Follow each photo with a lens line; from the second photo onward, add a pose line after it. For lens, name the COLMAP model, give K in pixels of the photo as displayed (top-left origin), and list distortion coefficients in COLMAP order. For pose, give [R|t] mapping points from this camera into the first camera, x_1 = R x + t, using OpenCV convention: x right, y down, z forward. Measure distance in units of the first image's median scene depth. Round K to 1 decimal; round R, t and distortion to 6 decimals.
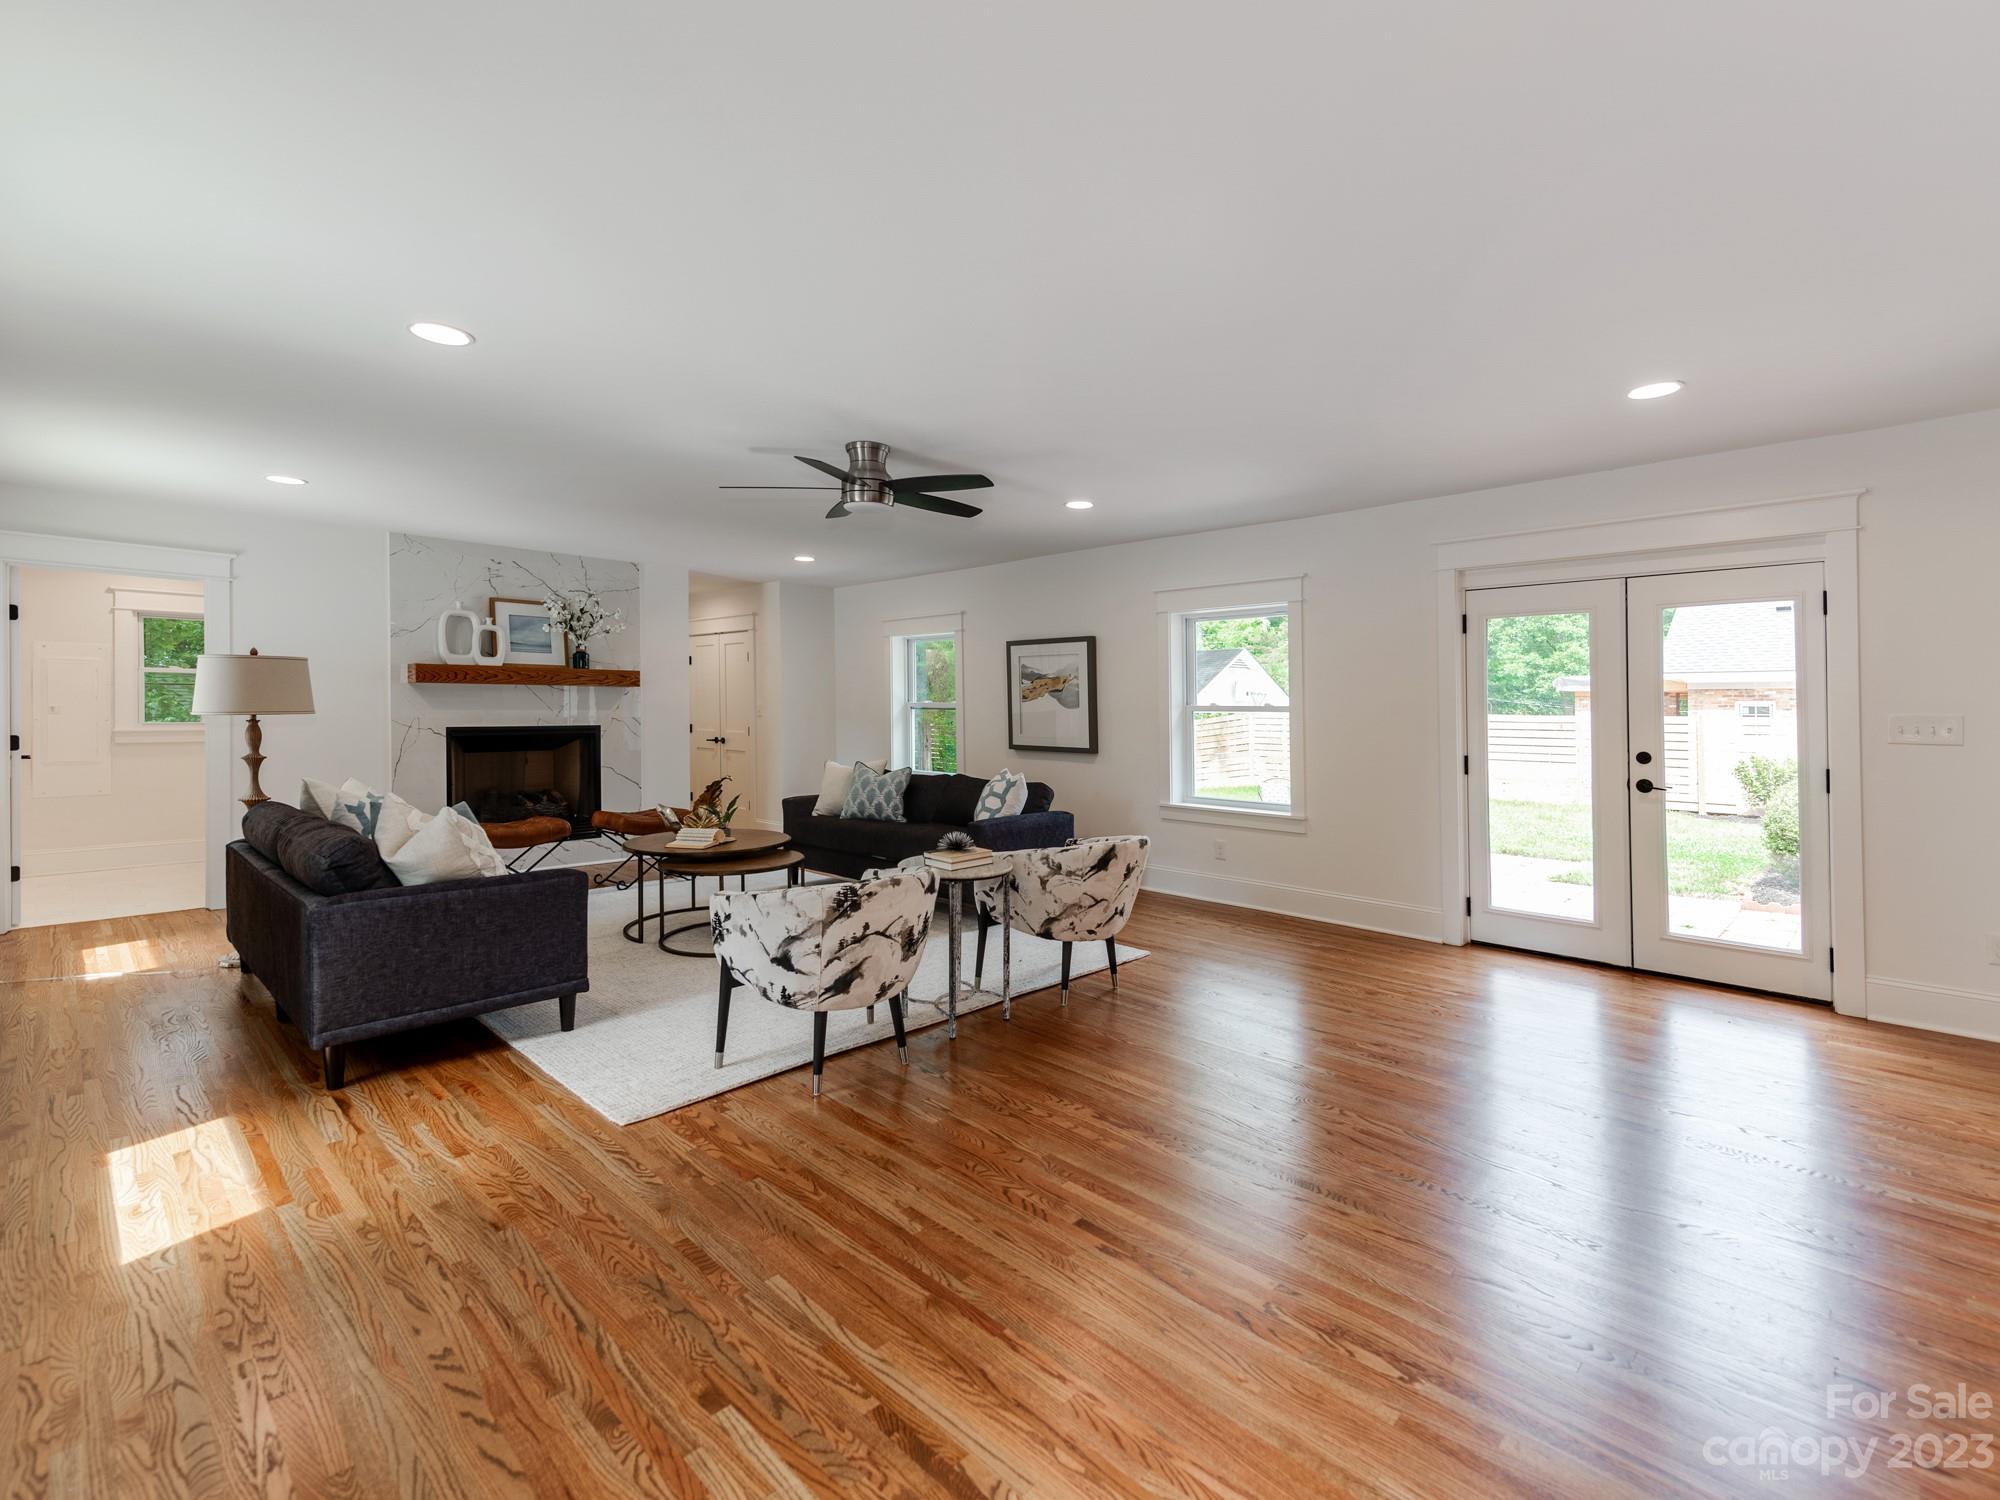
lens RADIAL K [[898.7, 0, 1030.2], [0, 898.7, 709.0], [0, 0, 1]] dist [0.024115, -0.004080]
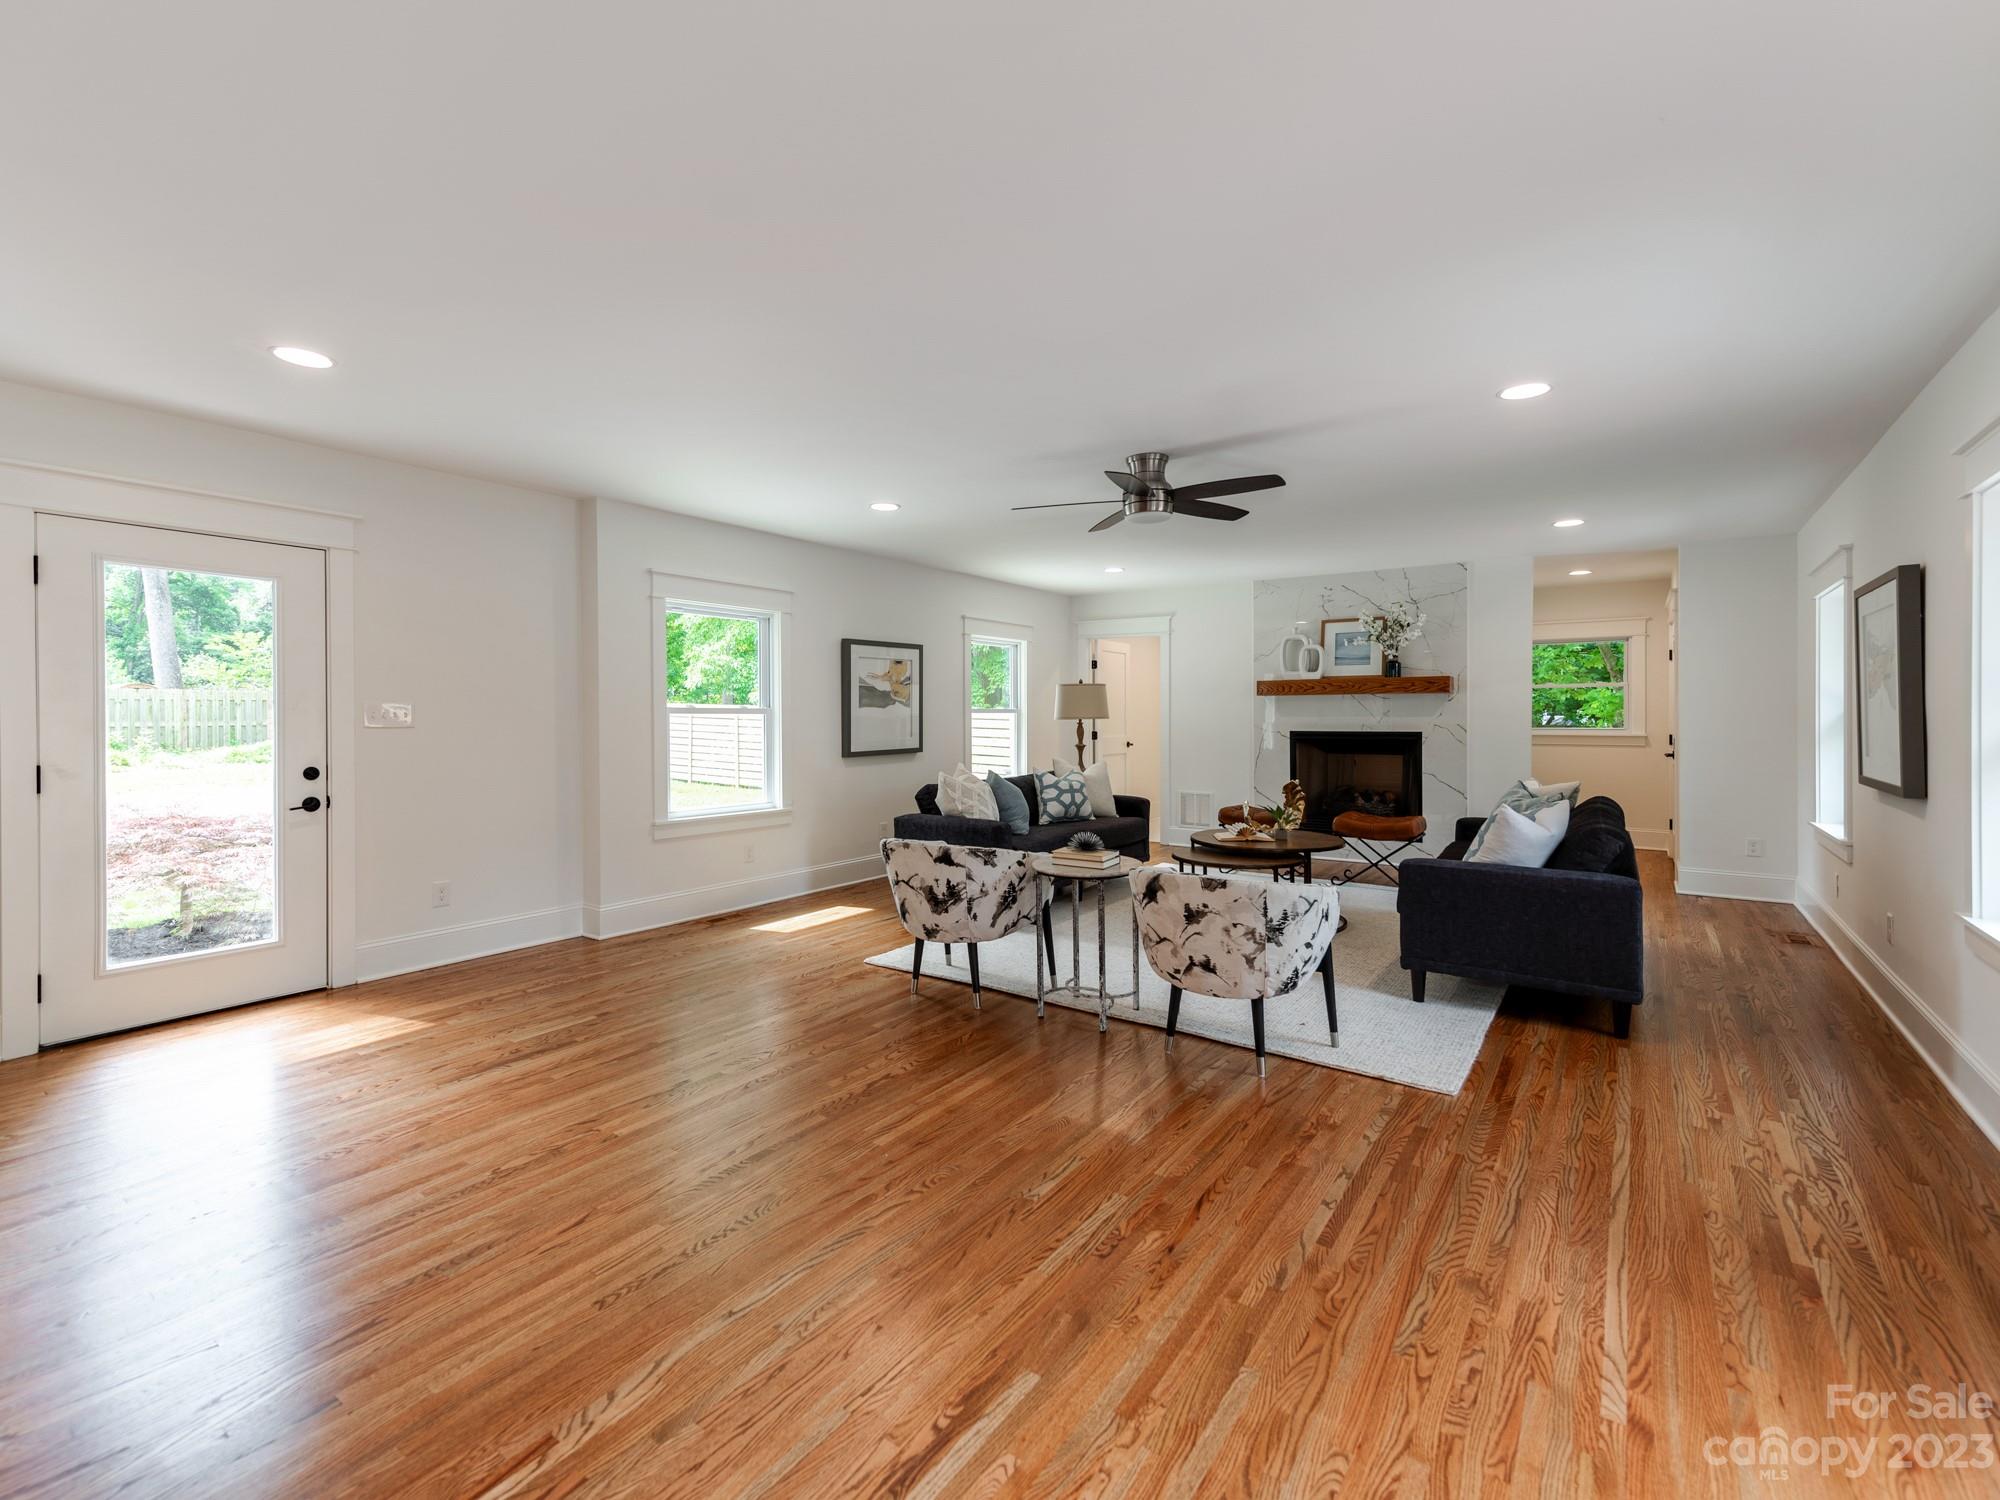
lens RADIAL K [[898.7, 0, 976.1], [0, 898.7, 729.1], [0, 0, 1]] dist [0.024115, -0.004080]
pose [[0.130168, 0.009648, -0.991445, 0.808735], [0.000945, 0.999951, 0.009855, 0.007960], [0.991492, -0.002220, 0.130152, 0.653848]]
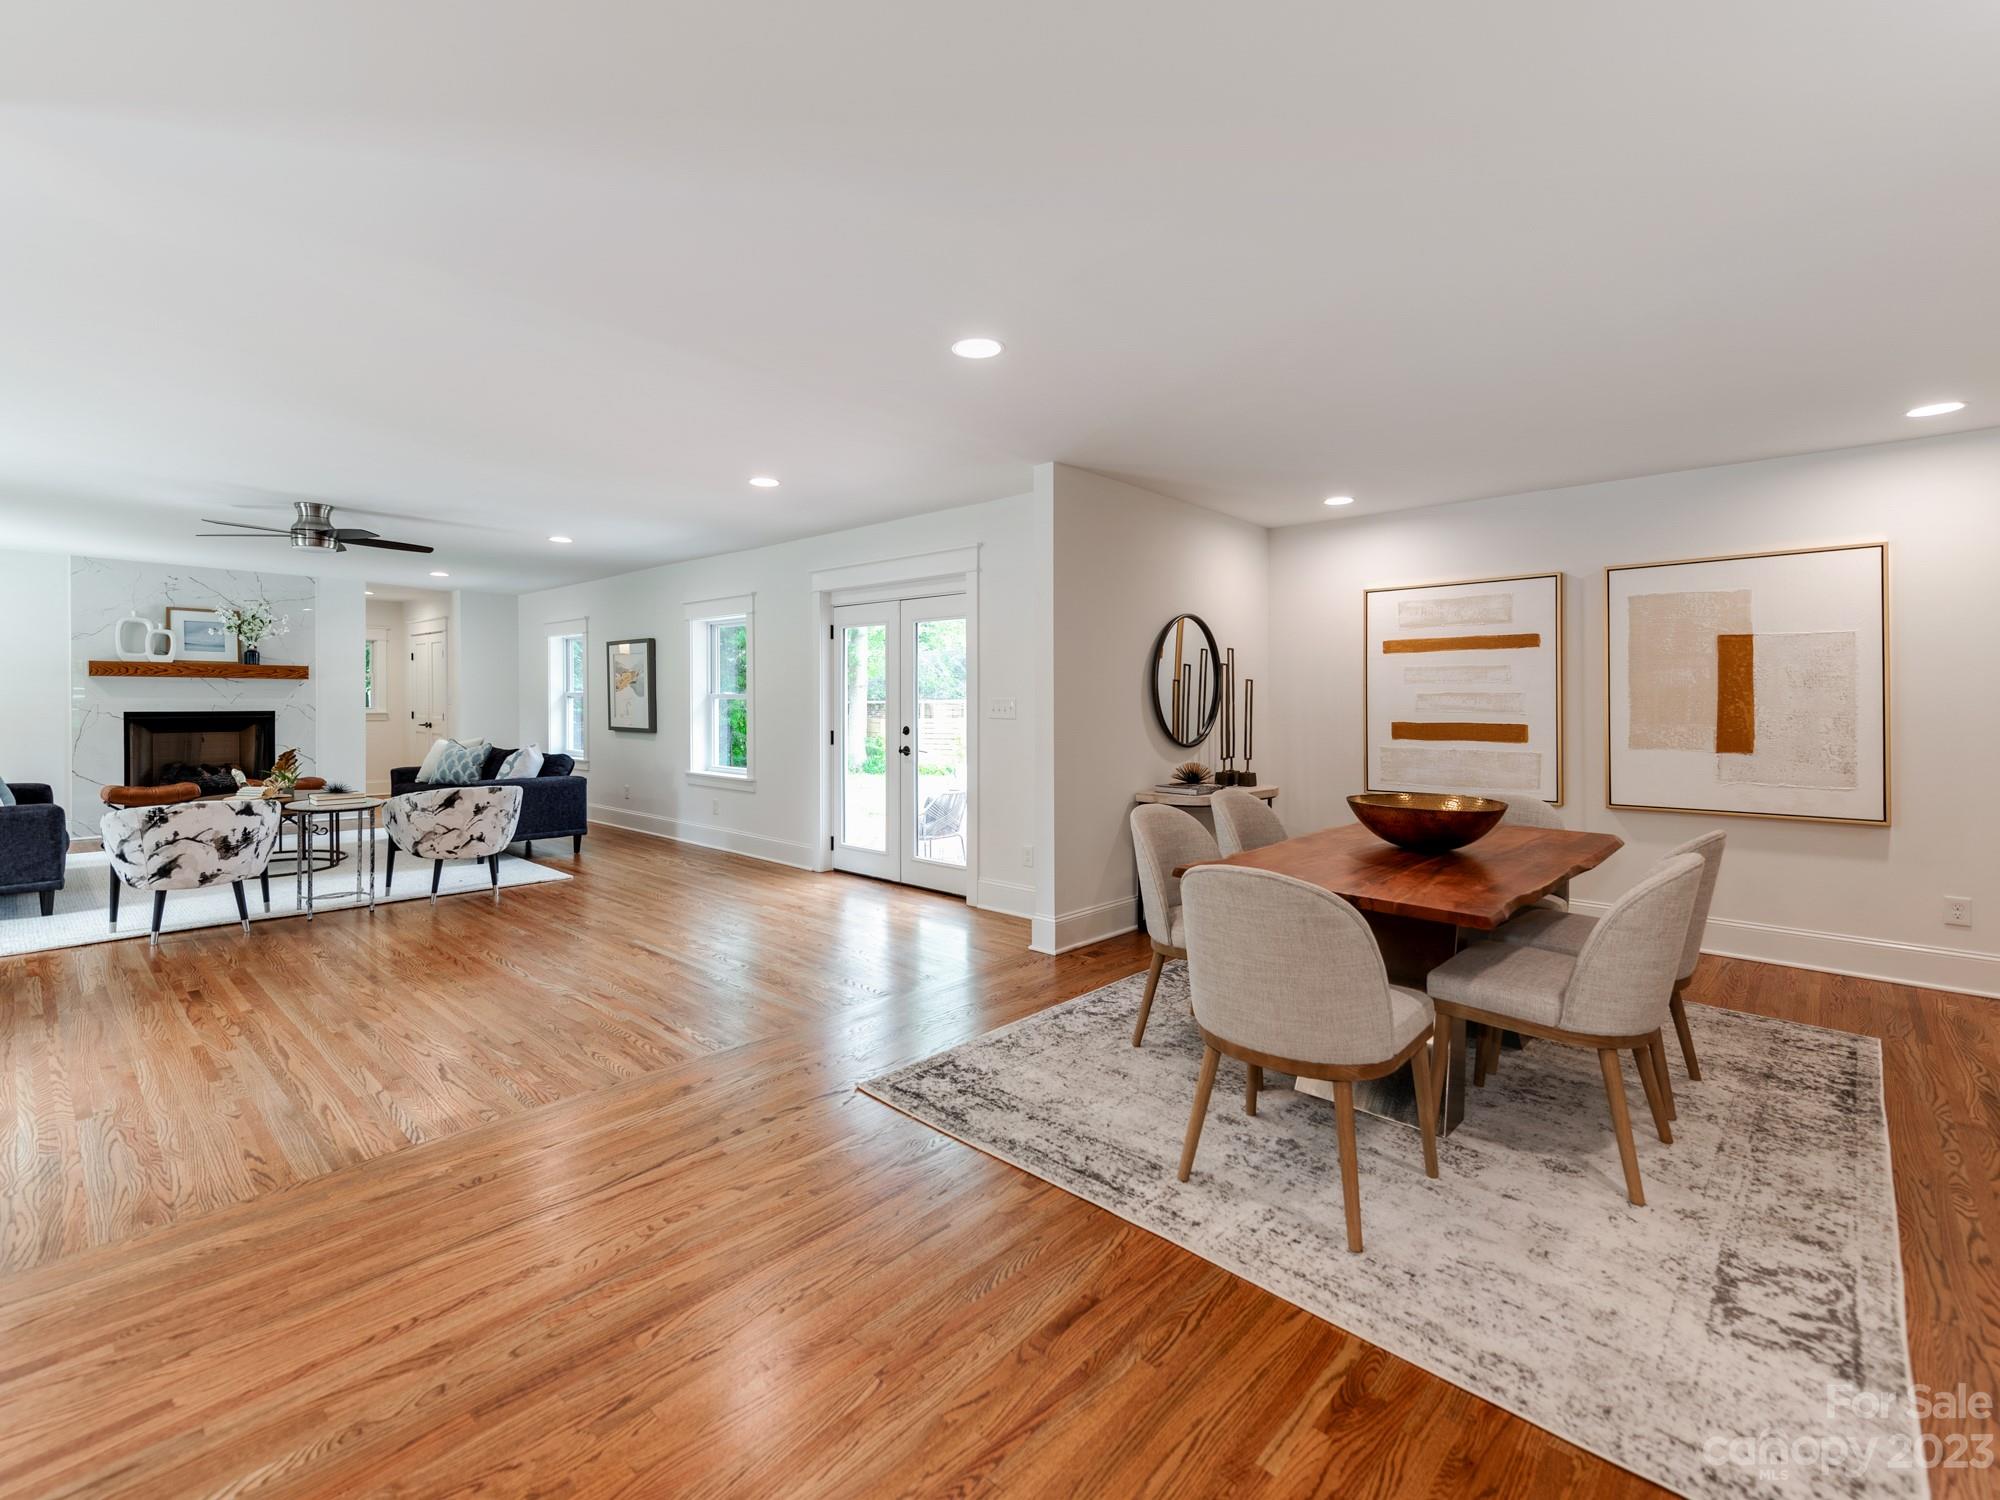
lens RADIAL K [[898.7, 0, 980.5], [0, 898.7, 703.5], [0, 0, 1]] dist [0.024115, -0.004080]
pose [[0.999996, -0.000471, -0.002938, 0.837237], [0.000479, 0.999996, 0.002622, 0.009469], [0.002937, -0.002624, 0.999992, -0.393426]]
